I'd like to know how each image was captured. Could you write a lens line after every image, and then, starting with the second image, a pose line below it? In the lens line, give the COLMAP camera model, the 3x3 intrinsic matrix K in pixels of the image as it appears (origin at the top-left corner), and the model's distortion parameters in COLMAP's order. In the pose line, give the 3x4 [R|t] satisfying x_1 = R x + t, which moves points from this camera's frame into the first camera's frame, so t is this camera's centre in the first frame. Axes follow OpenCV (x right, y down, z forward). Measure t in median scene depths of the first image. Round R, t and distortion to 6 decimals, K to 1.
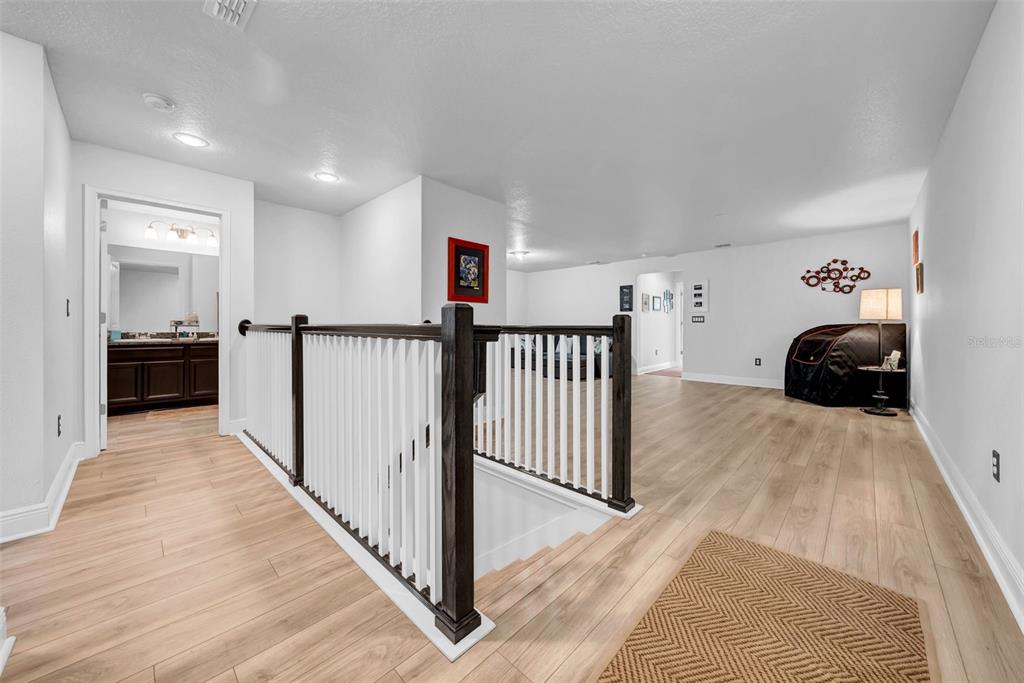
lens RADIAL K [[368.1, 0, 516.8], [0, 368.1, 325.6], [0, 0, 1]] dist [-0.003387, -0.000098]
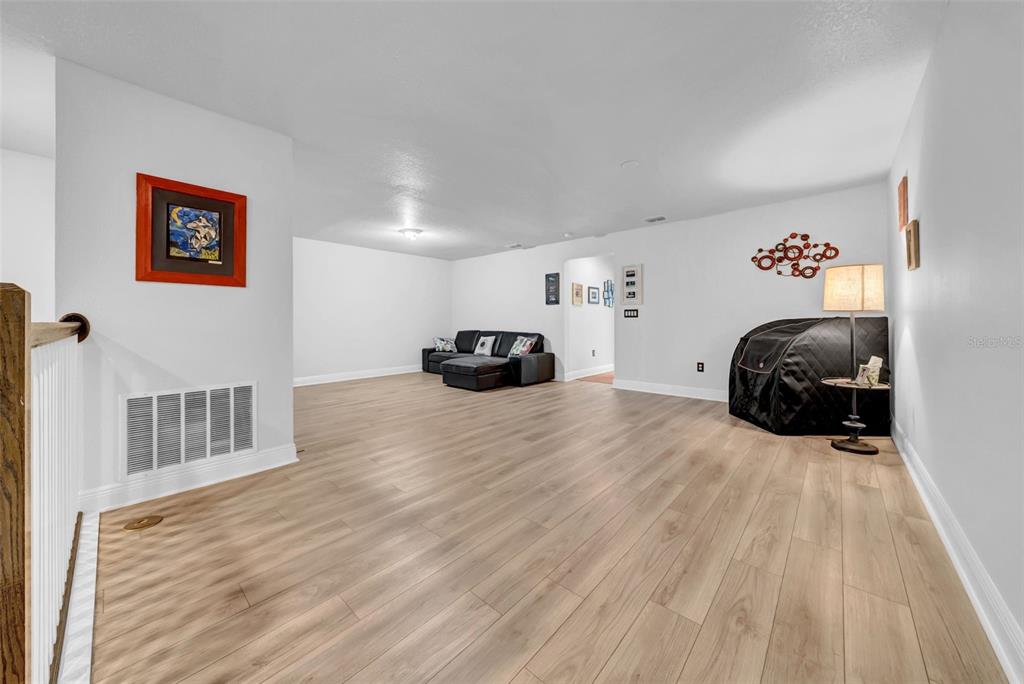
lens RADIAL K [[368.1, 0, 505.6], [0, 368.1, 319.9], [0, 0, 1]] dist [-0.003387, -0.000098]
pose [[0.999654, -0.004139, 0.025968, 0.282194], [0.004304, 0.999971, -0.006280, 0.001096], [-0.025941, 0.006390, 0.999643, 0.288279]]
